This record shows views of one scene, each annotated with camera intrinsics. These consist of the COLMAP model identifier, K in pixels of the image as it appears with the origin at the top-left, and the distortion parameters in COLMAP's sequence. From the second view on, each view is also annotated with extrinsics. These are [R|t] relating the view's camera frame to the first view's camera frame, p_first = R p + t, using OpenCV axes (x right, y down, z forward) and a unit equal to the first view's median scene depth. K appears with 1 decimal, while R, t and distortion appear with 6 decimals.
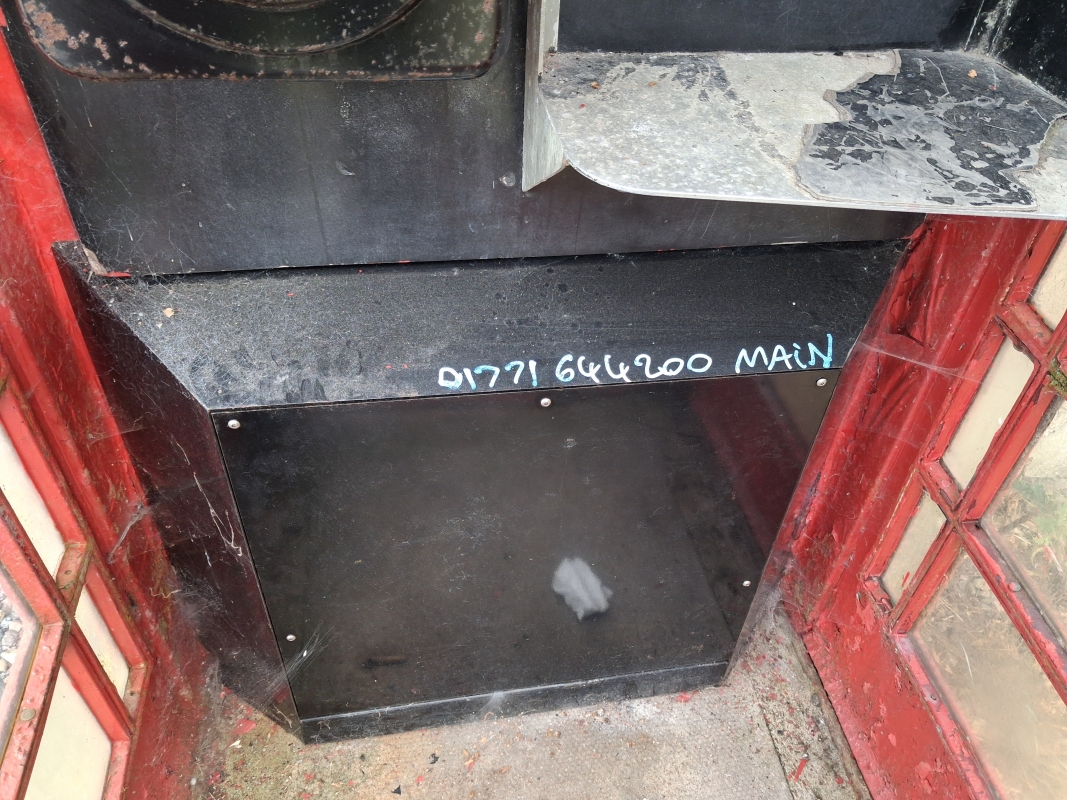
lens RADIAL K [[859.3, 0, 543.3], [0, 859.3, 397.3], [0, 0, 1]] dist [0.034531, -0.072391]
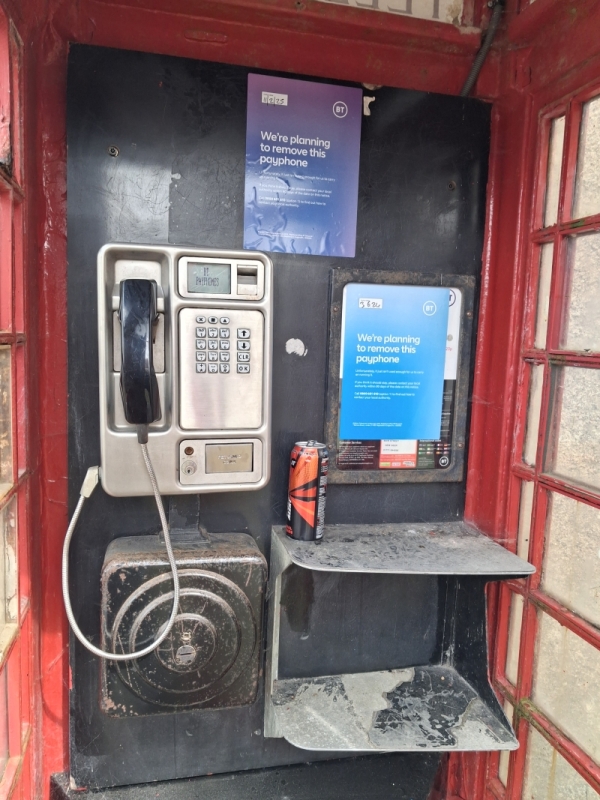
lens RADIAL K [[644.3, 0, 300.0], [0, 644.3, 400.0], [0, 0, 1]] dist [0.034531, -0.072391]
pose [[0.997731, -0.022865, 0.063332, -0.020544], [0.055370, 0.813814, -0.578481, 0.035835], [-0.038313, 0.580675, 0.813233, -1.061935]]
